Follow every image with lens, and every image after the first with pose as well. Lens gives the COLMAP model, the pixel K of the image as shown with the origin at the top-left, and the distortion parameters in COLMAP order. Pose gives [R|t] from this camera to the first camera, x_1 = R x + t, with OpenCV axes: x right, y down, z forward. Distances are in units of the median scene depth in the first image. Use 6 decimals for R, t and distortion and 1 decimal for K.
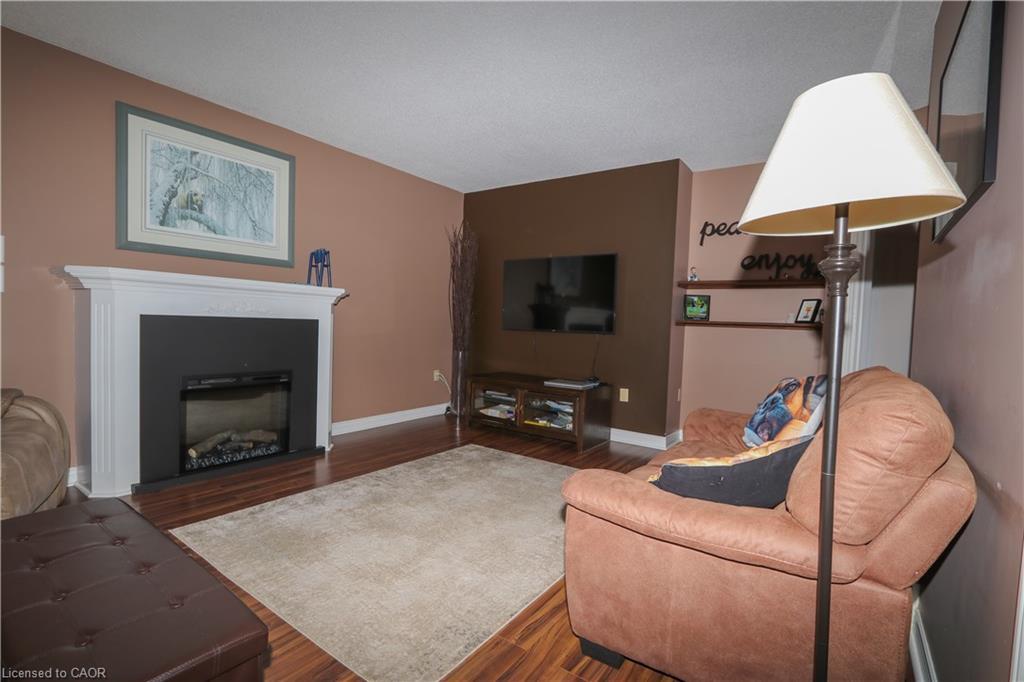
lens RADIAL K [[482.1, 0, 509.7], [0, 482.1, 340.5], [0, 0, 1]] dist [-0.000910, -0.000483]
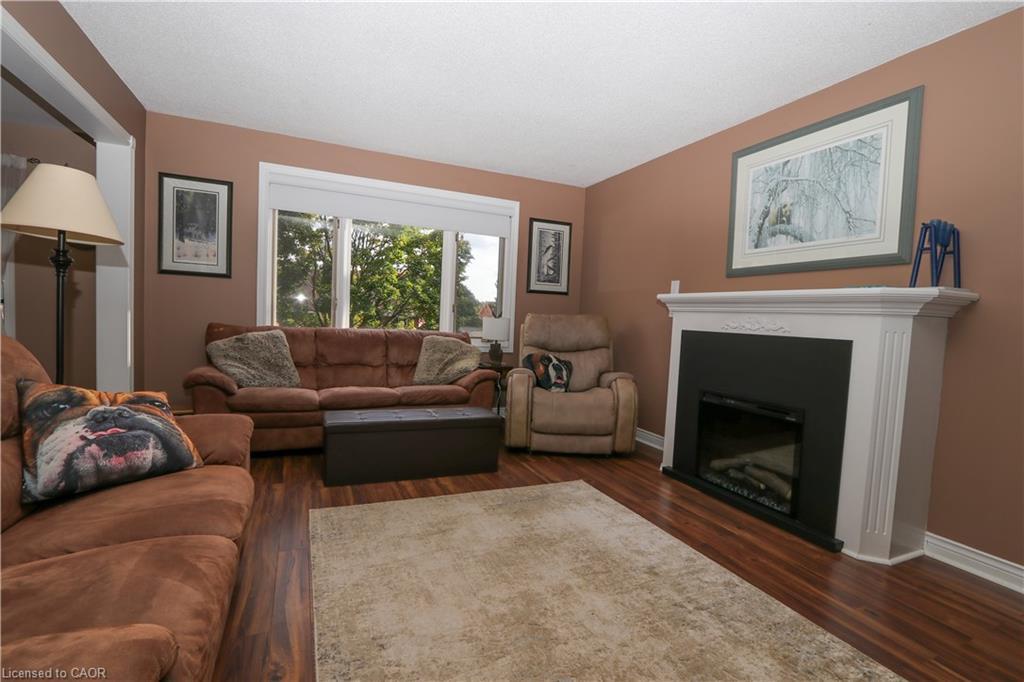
lens RADIAL K [[482.1, 0, 509.5], [0, 482.1, 340.9], [0, 0, 1]] dist [-0.000910, -0.000483]
pose [[-0.507032, -0.017948, -0.861740, 0.421232], [-0.100998, 0.994133, 0.038719, -0.024860], [0.855990, 0.106666, -0.505870, 1.044497]]
